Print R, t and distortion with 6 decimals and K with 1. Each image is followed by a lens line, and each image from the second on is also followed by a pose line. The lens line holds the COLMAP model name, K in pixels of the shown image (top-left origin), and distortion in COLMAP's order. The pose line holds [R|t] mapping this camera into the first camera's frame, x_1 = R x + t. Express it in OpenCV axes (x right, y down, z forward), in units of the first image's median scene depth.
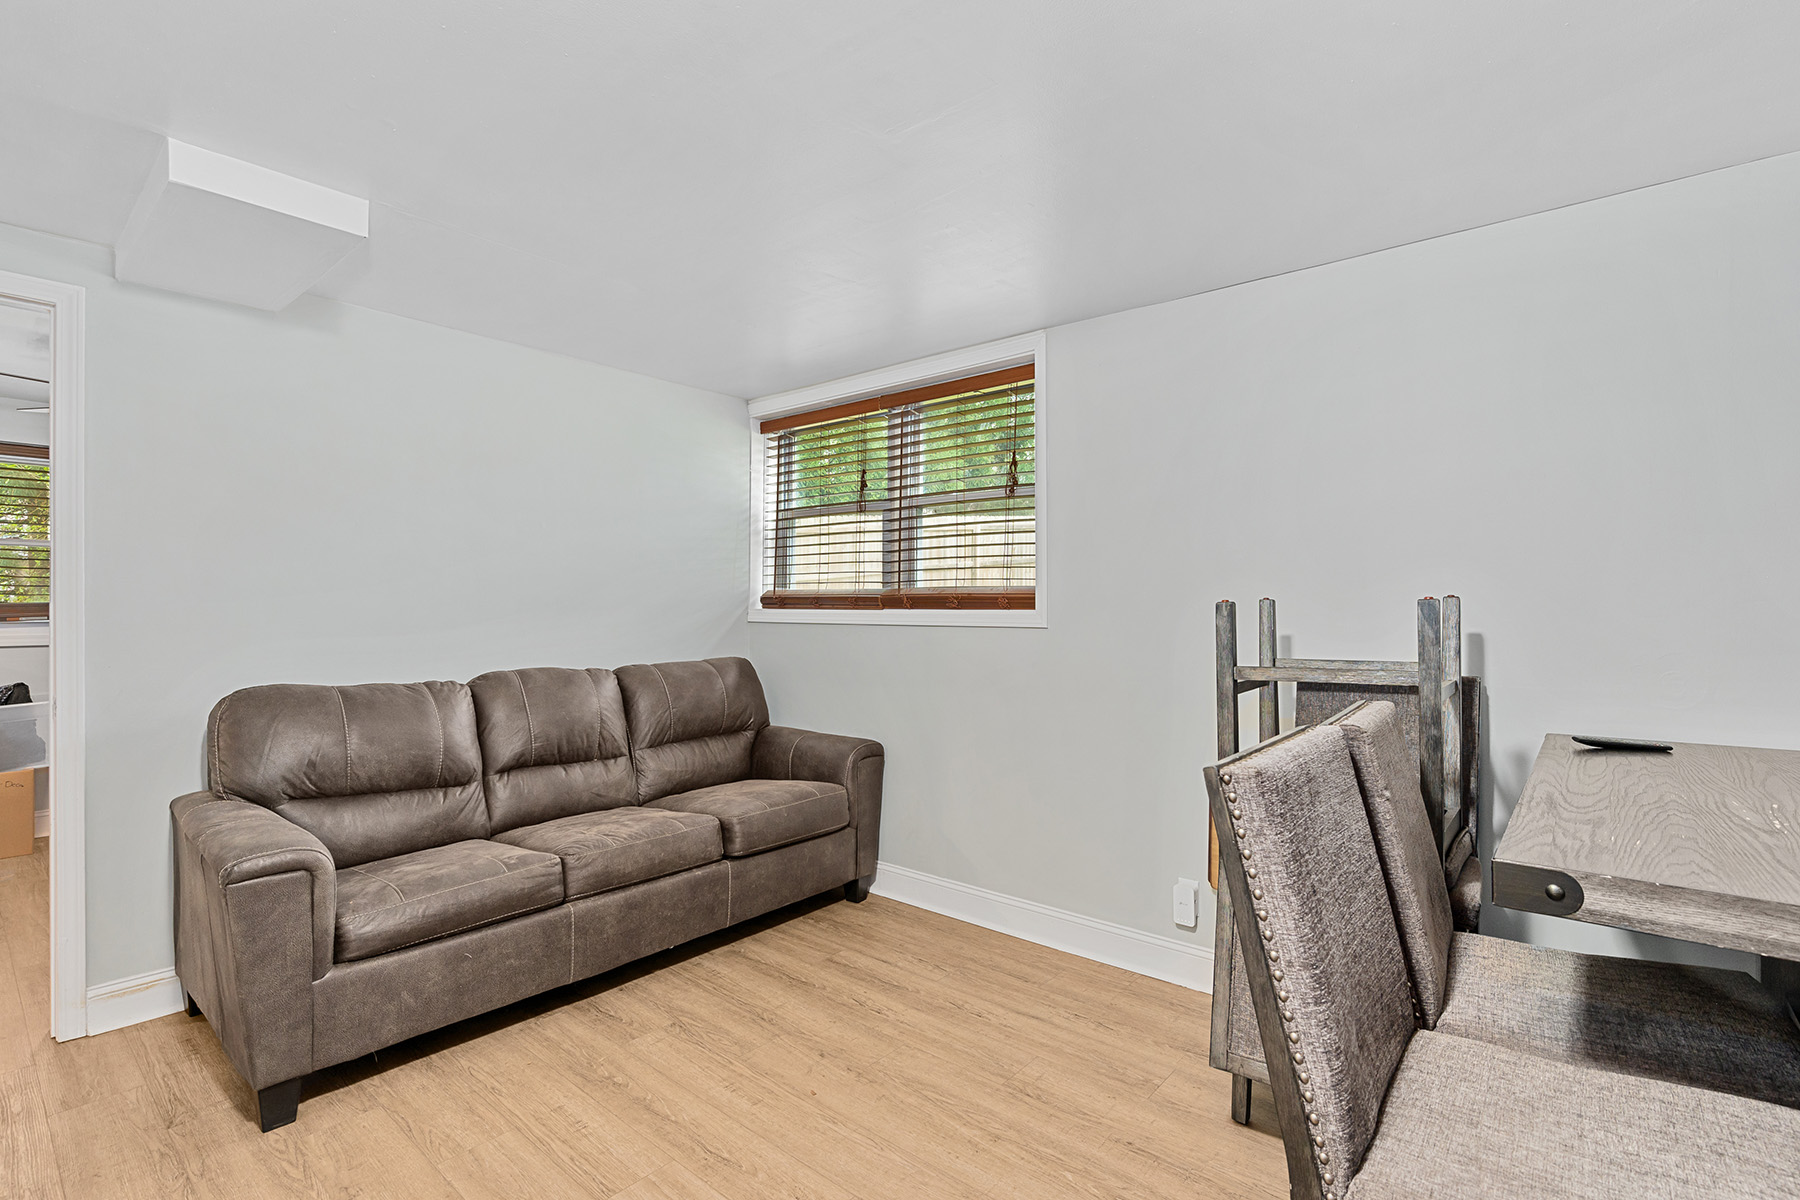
lens RADIAL K [[837.6, 0, 899.2], [0, 837.6, 600.6], [0, 0, 1]] dist [0.003831, 0.000620]
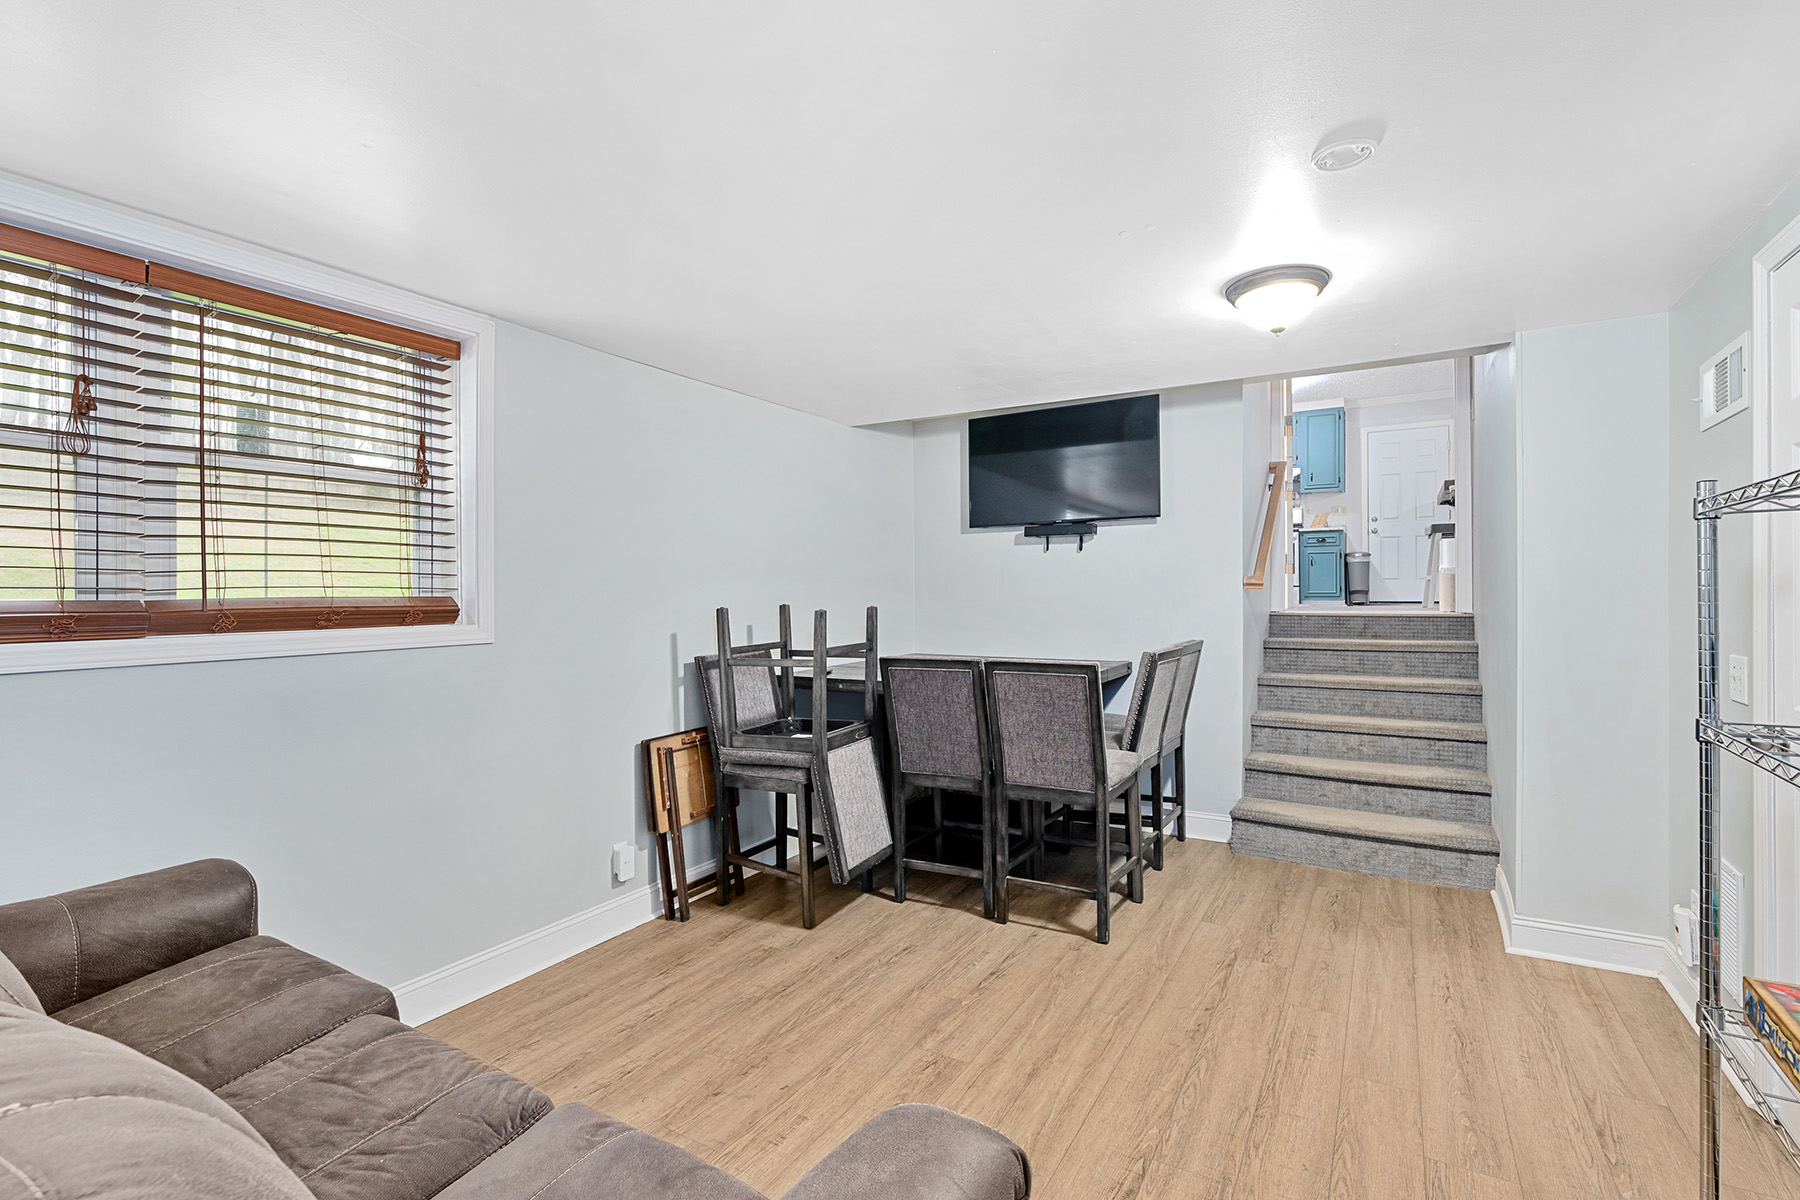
lens RADIAL K [[837.6, 0, 901.6], [0, 837.6, 594.3], [0, 0, 1]] dist [0.003831, 0.000620]
pose [[-0.162280, 0.000158, 0.986745, -0.783984], [0.015460, 0.999878, 0.002382, -0.014838], [-0.986624, 0.015641, -0.162262, 0.694121]]
